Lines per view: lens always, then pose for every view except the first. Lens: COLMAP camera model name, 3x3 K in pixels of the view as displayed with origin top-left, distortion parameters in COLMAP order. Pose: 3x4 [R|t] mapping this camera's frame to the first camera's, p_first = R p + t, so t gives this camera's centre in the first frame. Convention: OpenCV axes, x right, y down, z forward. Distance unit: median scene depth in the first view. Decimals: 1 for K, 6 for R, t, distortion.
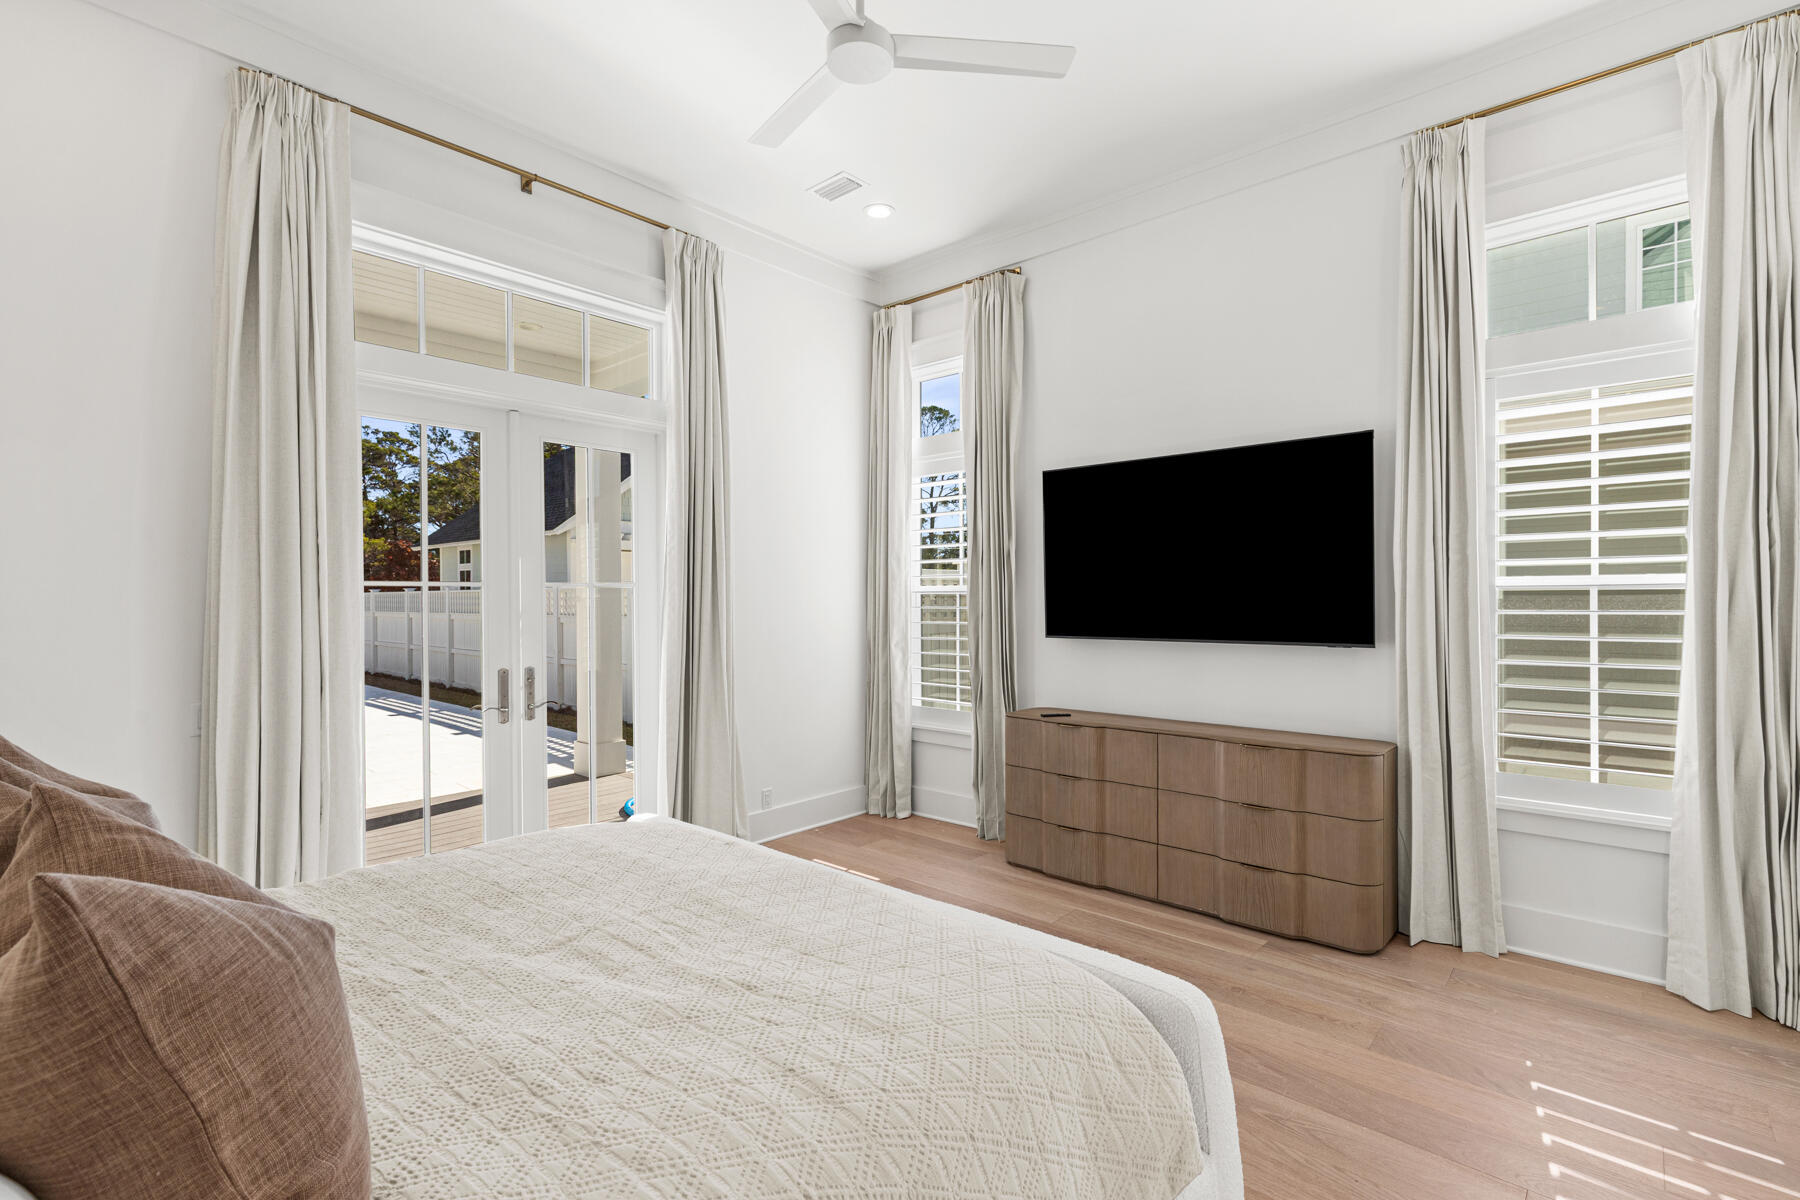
lens RADIAL K [[828.8, 0, 908.9], [0, 828.8, 594.8], [0, 0, 1]] dist [0.001500, -0.000041]
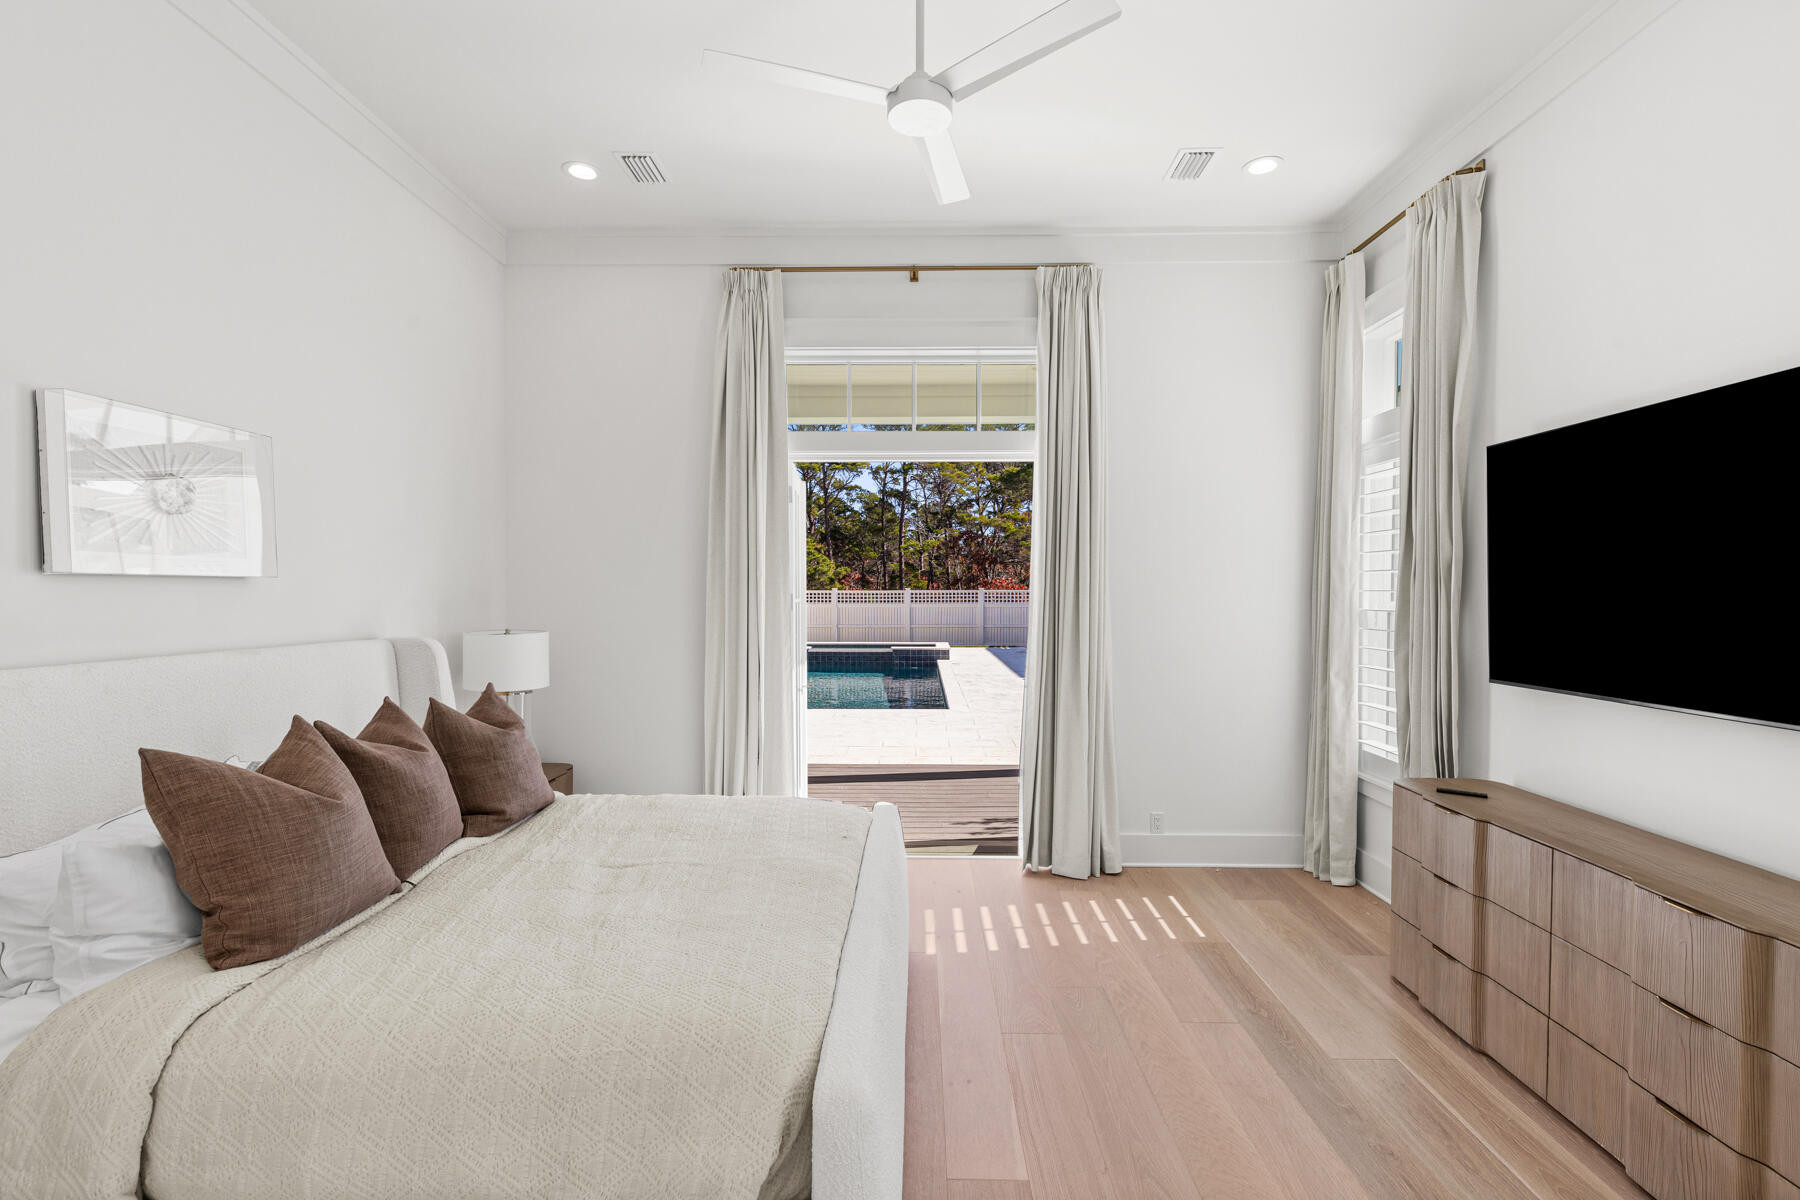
lens RADIAL K [[828.8, 0, 895.1], [0, 828.8, 595.9], [0, 0, 1]] dist [0.001500, -0.000041]
pose [[0.646259, 0.010054, -0.763052, 0.370326], [-0.001688, 0.999930, 0.011745, -0.028360], [0.763117, -0.006302, 0.646230, 0.153558]]
